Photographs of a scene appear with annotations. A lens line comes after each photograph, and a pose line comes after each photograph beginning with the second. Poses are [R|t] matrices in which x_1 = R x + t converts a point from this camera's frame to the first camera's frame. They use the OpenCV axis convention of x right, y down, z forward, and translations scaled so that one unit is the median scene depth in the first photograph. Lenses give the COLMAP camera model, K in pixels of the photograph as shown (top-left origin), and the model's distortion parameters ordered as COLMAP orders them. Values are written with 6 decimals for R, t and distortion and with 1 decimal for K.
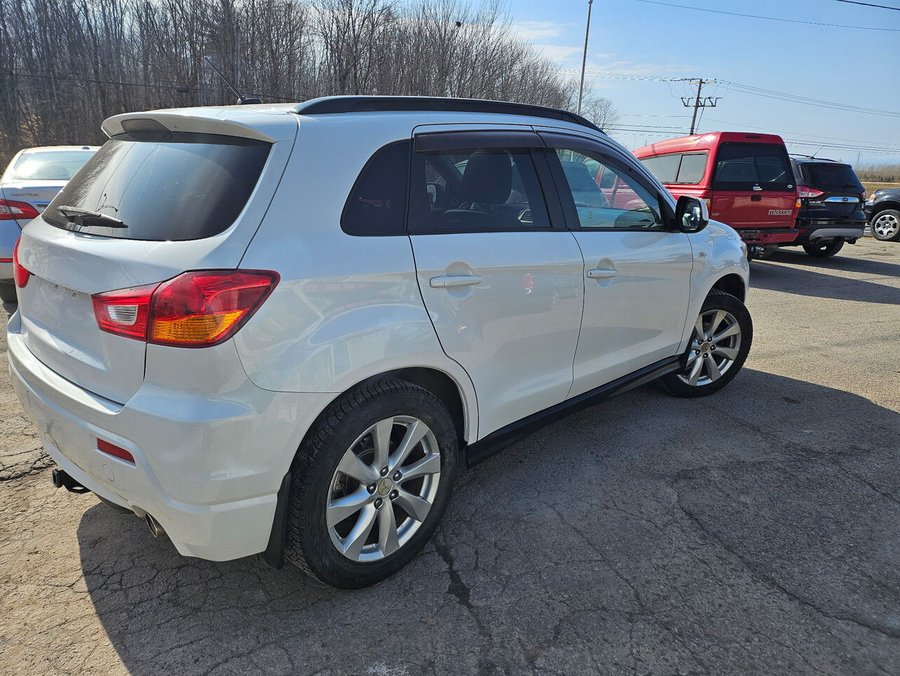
lens RADIAL K [[651.8, 0, 450.0], [0, 651.8, 338.0], [0, 0, 1]] dist [0.064979, -0.079306]
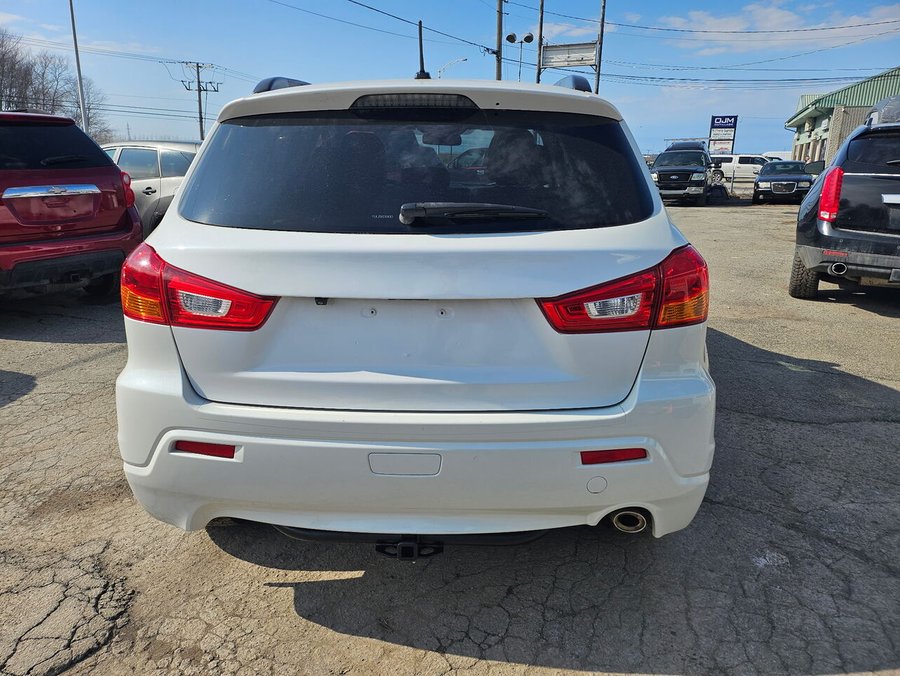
lens RADIAL K [[651.8, 0, 450.0], [0, 651.8, 338.0], [0, 0, 1]] dist [0.064979, -0.079306]
pose [[0.731422, -0.200265, 0.651856, -0.940043], [0.186640, 0.978195, 0.091102, -0.089525], [-0.655887, 0.055028, 0.752851, 0.335553]]
